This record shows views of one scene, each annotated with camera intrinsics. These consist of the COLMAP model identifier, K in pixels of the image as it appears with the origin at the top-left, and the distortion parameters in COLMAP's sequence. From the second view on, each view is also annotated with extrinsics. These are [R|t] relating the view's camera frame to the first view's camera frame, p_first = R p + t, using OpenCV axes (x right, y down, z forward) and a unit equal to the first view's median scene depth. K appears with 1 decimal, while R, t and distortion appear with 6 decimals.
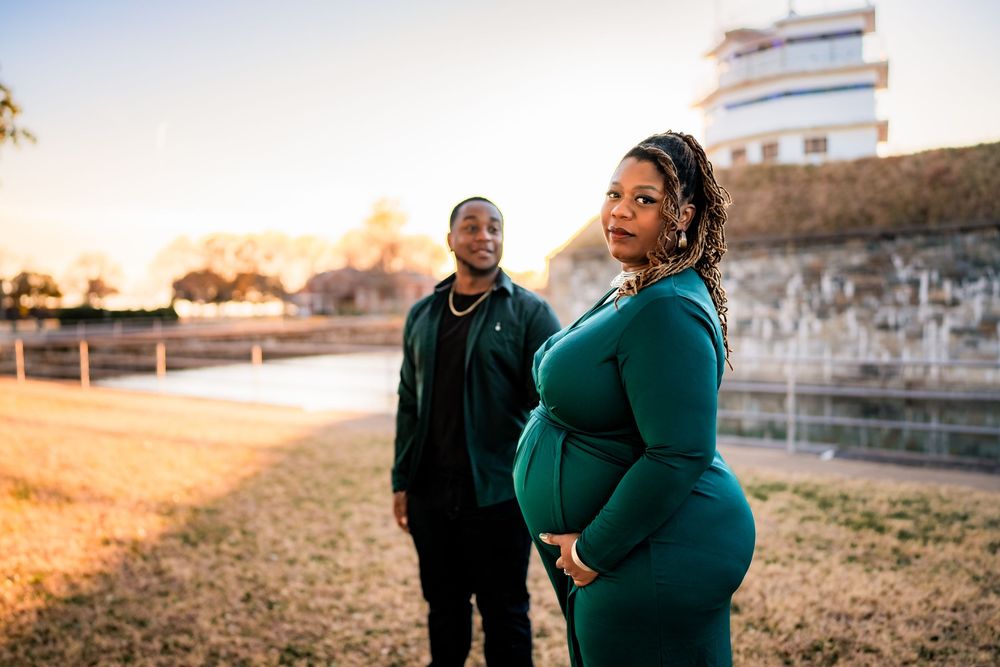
lens RADIAL K [[954.6, 0, 500.0], [0, 954.6, 333.5], [0, 0, 1]] dist [-0.043212, 0.189775]
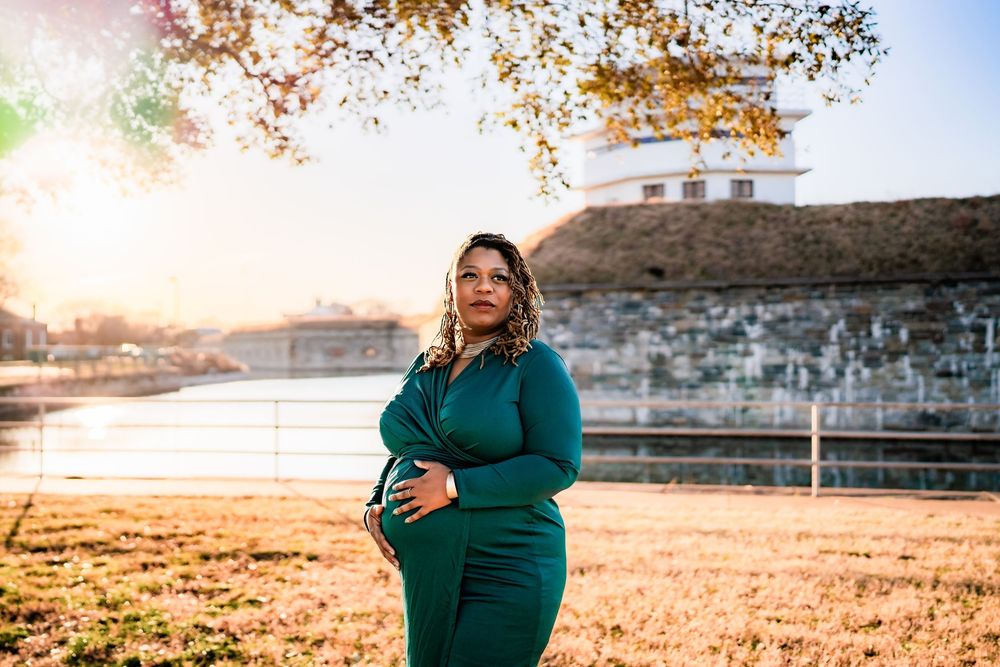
lens RADIAL K [[954.6, 0, 500.0], [0, 954.6, 333.5], [0, 0, 1]] dist [-0.043212, 0.189775]
pose [[0.868169, 0.016898, 0.495980, -2.212575], [0.008013, 0.998813, -0.048055, -0.022156], [-0.496203, 0.045694, 0.867003, 1.720709]]
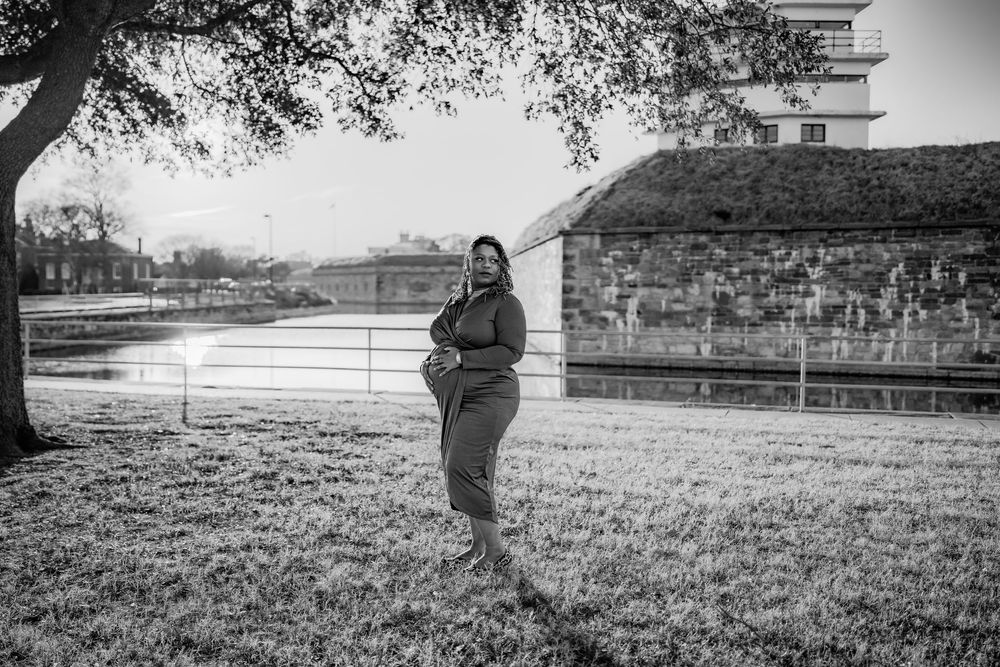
lens RADIAL K [[947.0, 0, 518.1], [0, 947.0, 333.4], [0, 0, 1]] dist [-0.011780, 0.149170]
pose [[0.900203, -0.002235, 0.435465, -2.312227], [-0.006668, 0.999799, 0.018917, -0.018312], [-0.435420, -0.019933, 0.900007, 1.422102]]
